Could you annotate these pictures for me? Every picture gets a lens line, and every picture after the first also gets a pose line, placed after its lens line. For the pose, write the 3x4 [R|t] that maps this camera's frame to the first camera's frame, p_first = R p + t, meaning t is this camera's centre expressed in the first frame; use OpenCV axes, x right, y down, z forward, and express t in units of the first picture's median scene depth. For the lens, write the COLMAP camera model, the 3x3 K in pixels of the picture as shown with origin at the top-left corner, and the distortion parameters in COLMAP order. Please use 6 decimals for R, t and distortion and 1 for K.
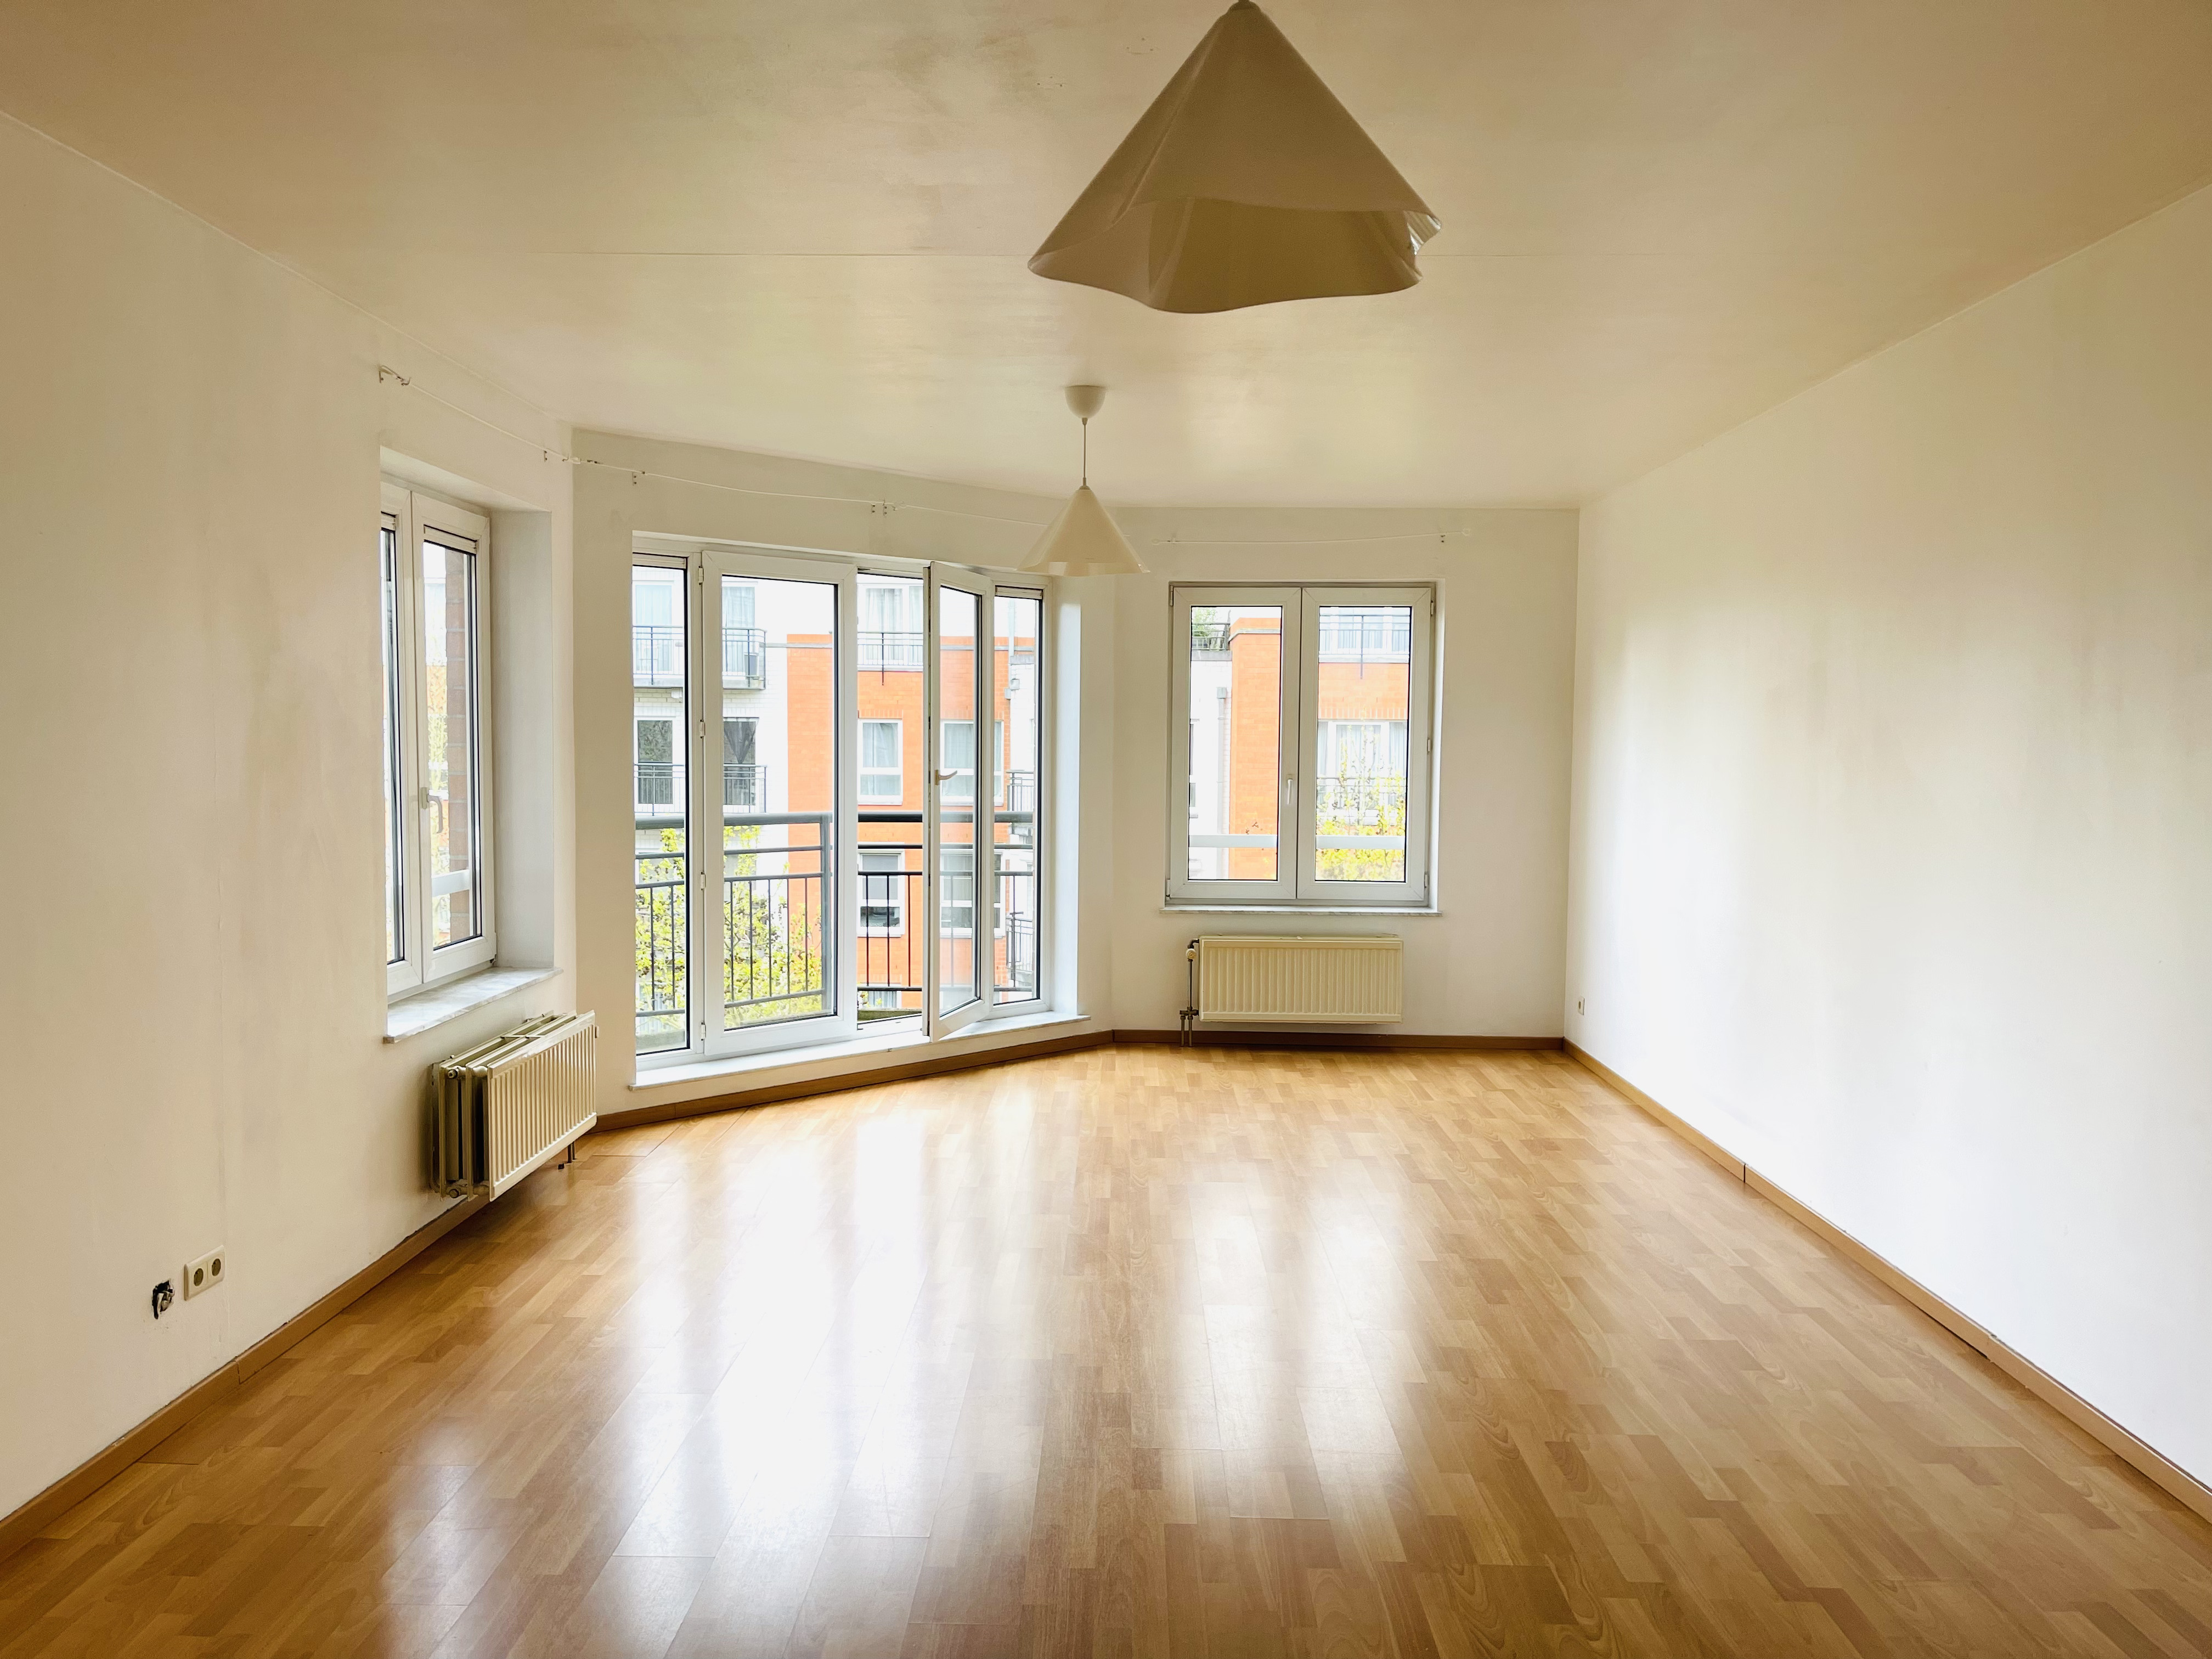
lens RADIAL K [[1673.6, 0, 1091.9], [0, 1673.6, 830.2], [0, 0, 1]] dist [0.064800, -0.081102]
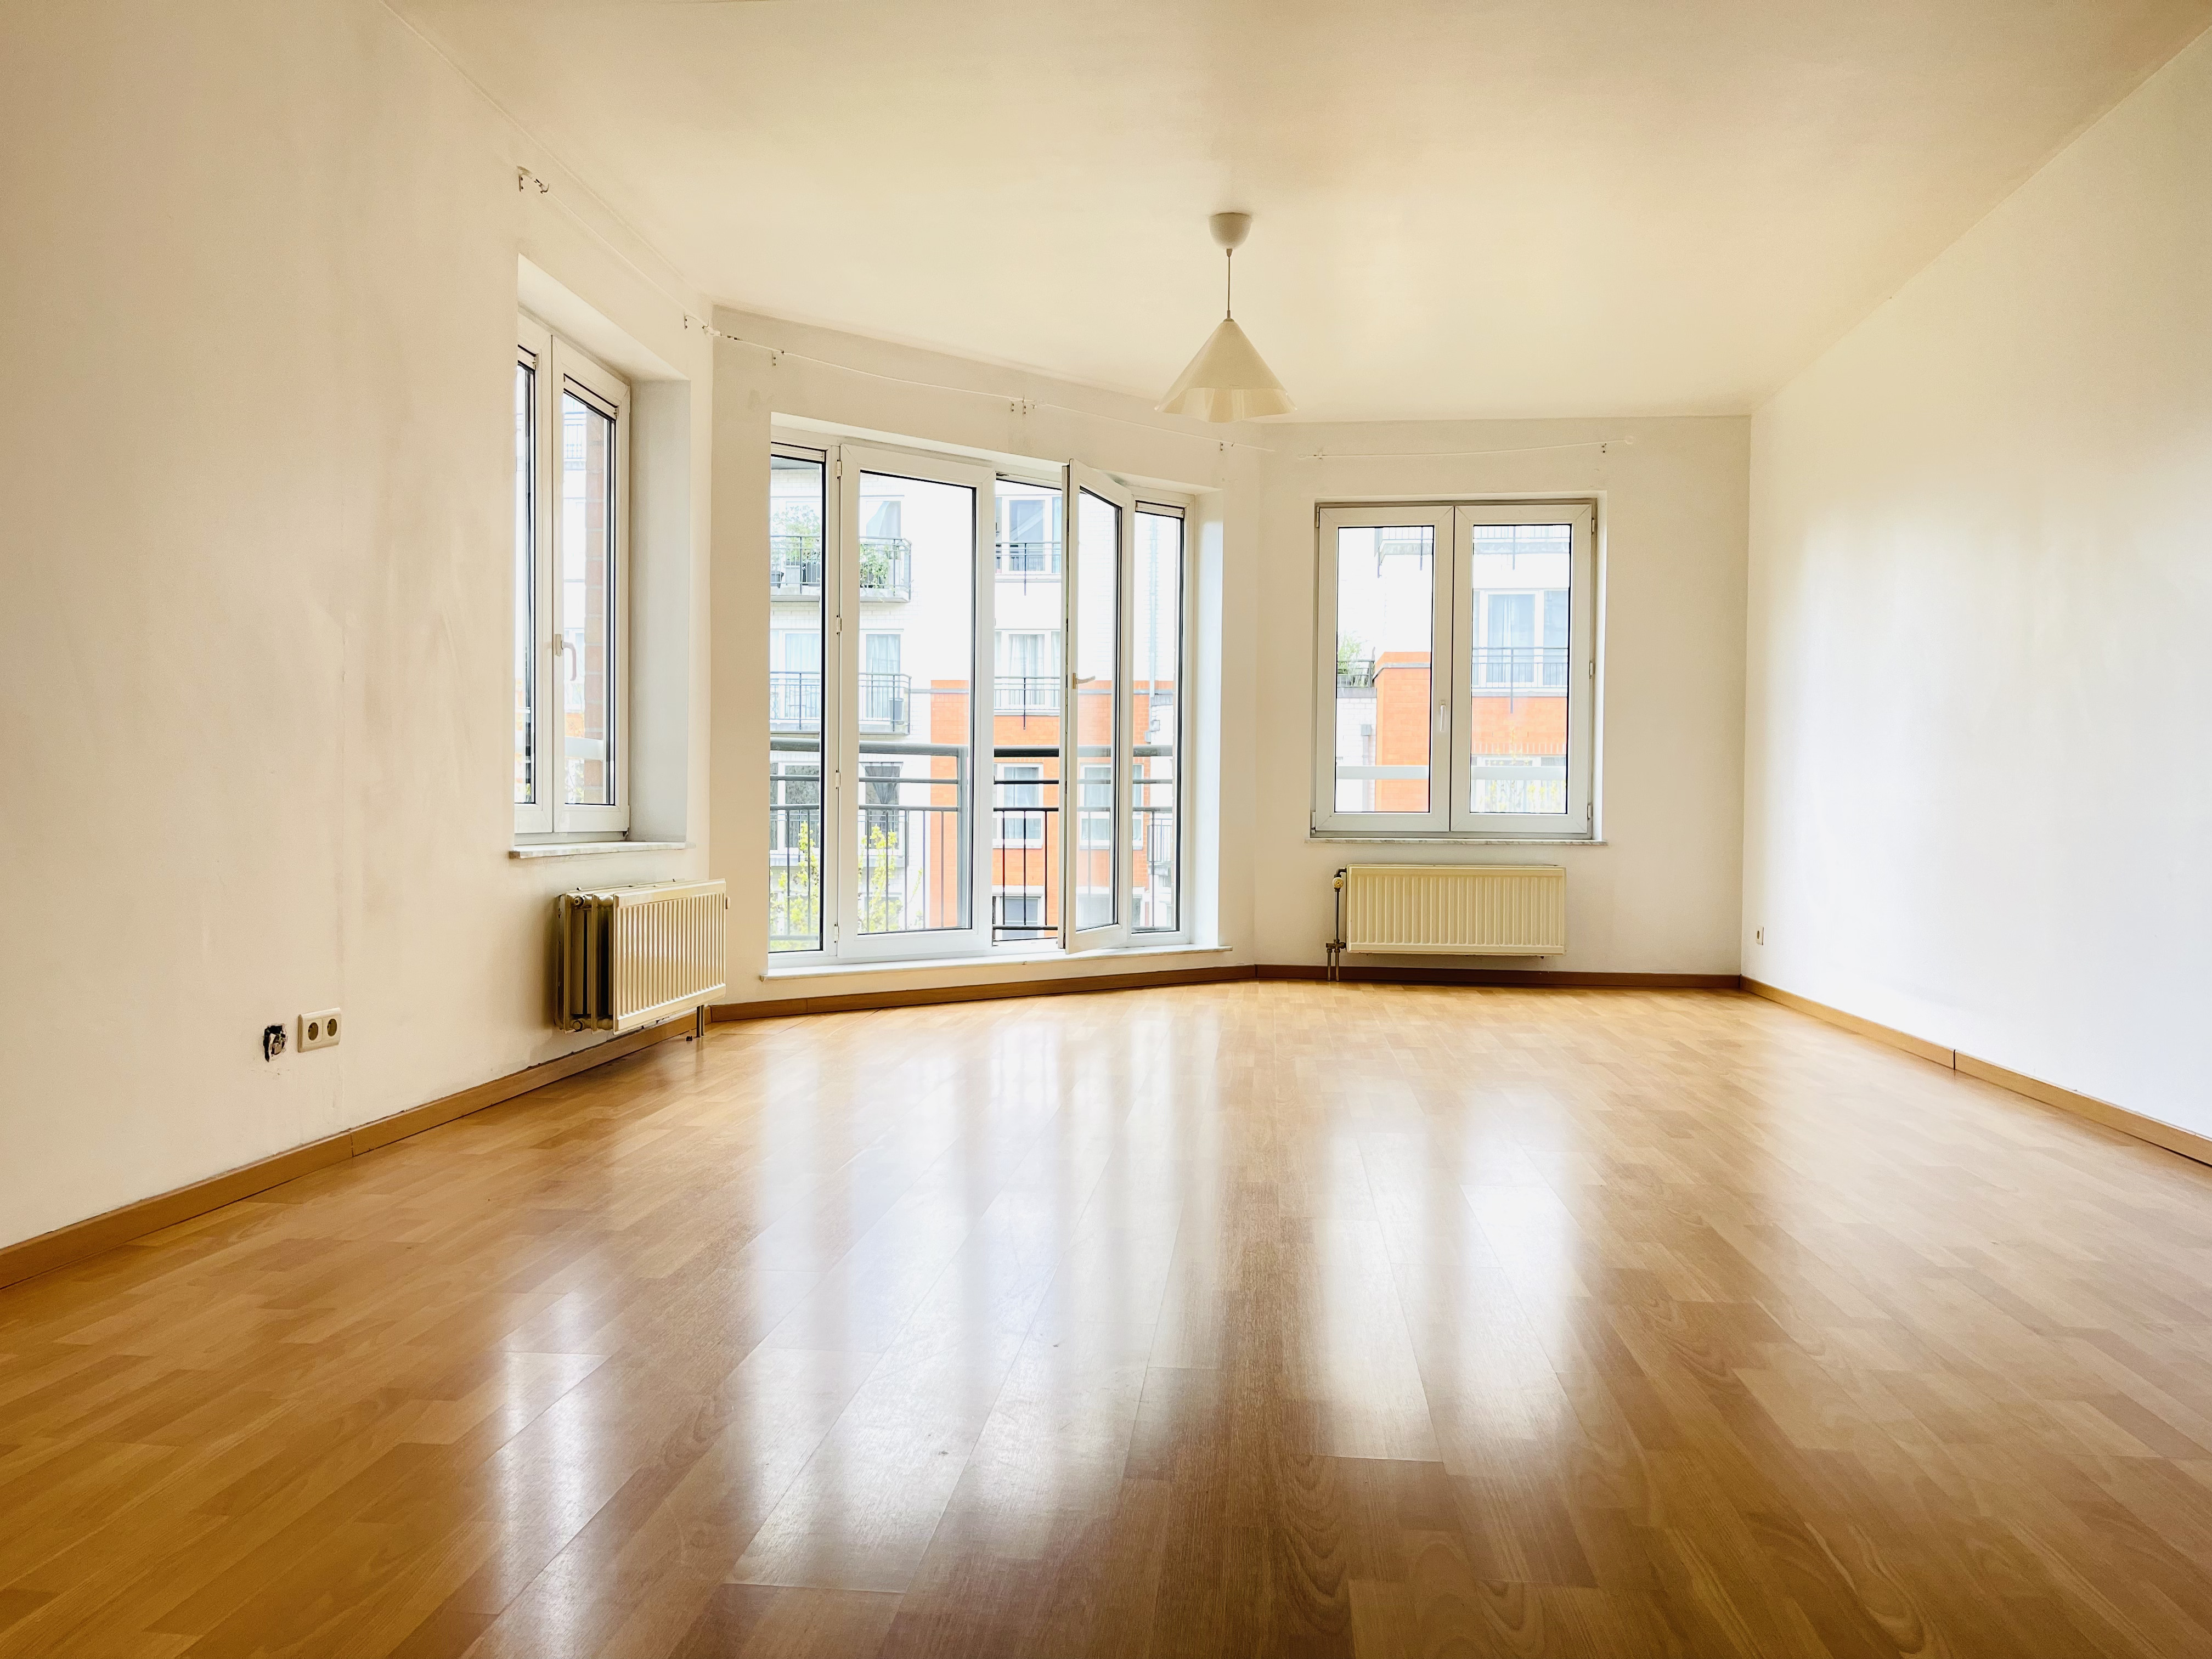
lens RADIAL K [[1673.6, 0, 1091.9], [0, 1673.6, 831.8], [0, 0, 1]] dist [0.064800, -0.081102]
pose [[0.996475, 0.001330, -0.083877, -0.000918], [-0.005370, 0.998835, -0.047957, 0.108267], [0.083716, 0.048238, 0.995321, 0.038262]]
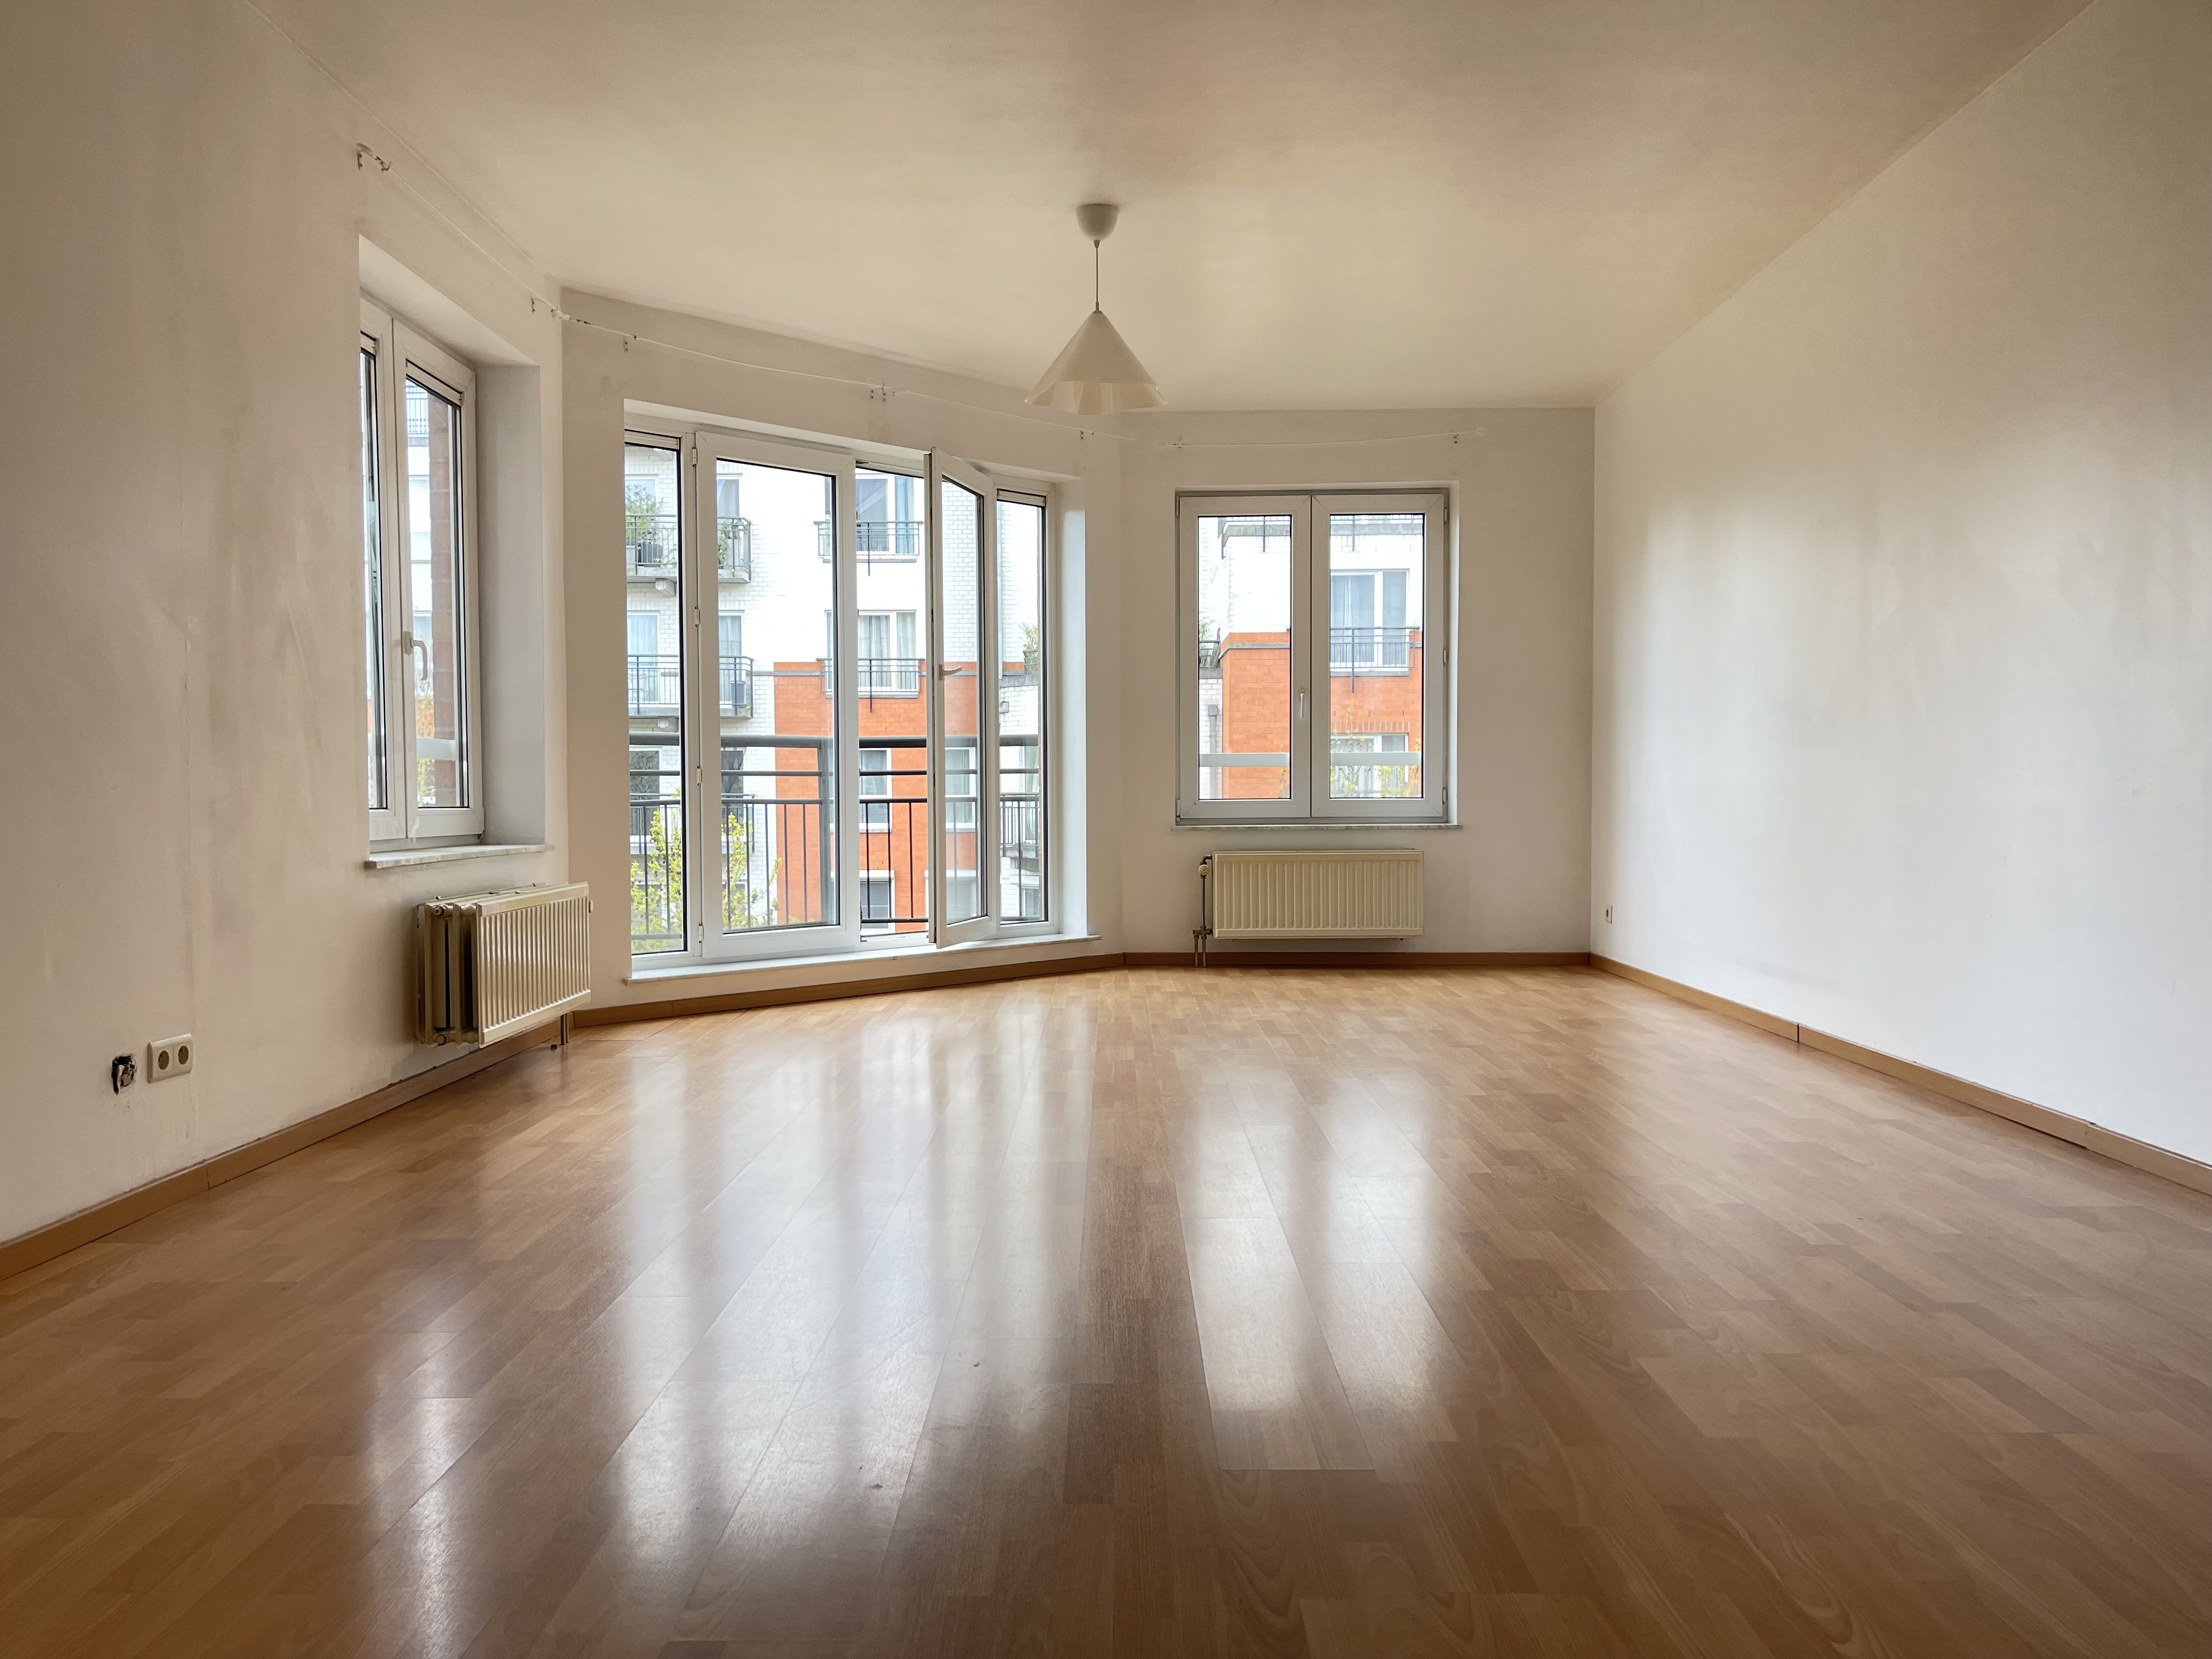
lens RADIAL K [[1673.6, 0, 1091.0], [0, 1673.6, 838.8], [0, 0, 1]] dist [0.064800, -0.081102]
pose [[0.999870, -0.013999, 0.008059, -0.016091], [0.014241, 0.999427, -0.030717, 0.100105], [-0.007624, 0.030827, 0.999496, 0.040244]]
